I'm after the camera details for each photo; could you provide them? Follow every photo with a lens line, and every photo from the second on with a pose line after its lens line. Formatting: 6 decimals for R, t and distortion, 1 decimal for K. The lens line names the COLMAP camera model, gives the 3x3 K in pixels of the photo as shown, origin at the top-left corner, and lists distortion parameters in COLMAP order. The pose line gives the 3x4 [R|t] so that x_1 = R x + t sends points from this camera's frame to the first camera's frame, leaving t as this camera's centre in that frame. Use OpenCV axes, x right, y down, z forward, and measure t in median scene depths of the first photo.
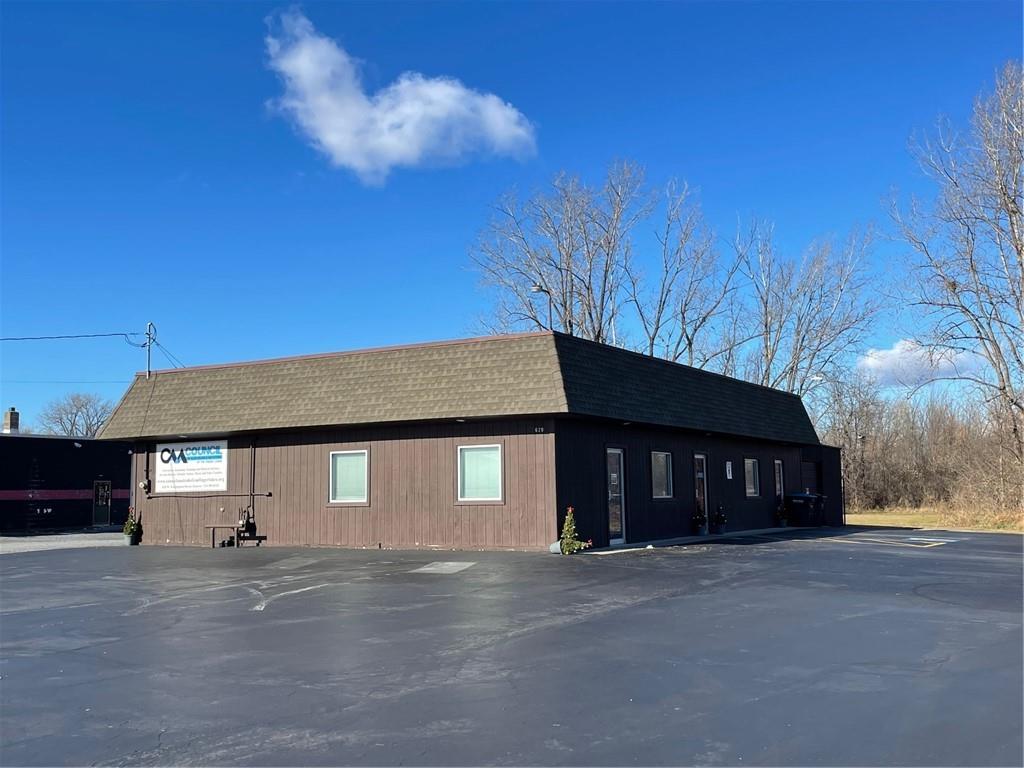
lens RADIAL K [[1071.9, 0, 512.7], [0, 1071.9, 379.7], [0, 0, 1]] dist [0.083962, 0.000000]
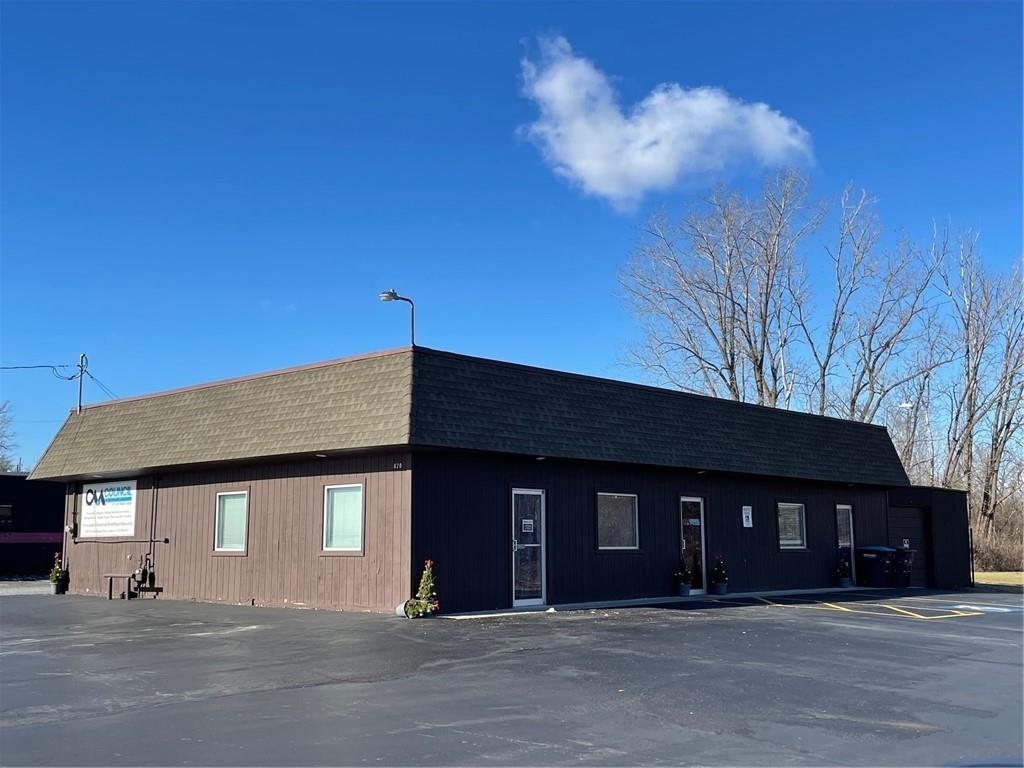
lens RADIAL K [[1109.2, 0, 513.7], [0, 1109.2, 380.8], [0, 0, 1]] dist [0.058044, 0.000000]
pose [[0.975840, -0.020859, -0.217490, 0.249919], [0.012877, 0.999193, -0.038057, 0.012357], [0.218108, 0.034337, 0.975320, 0.148701]]
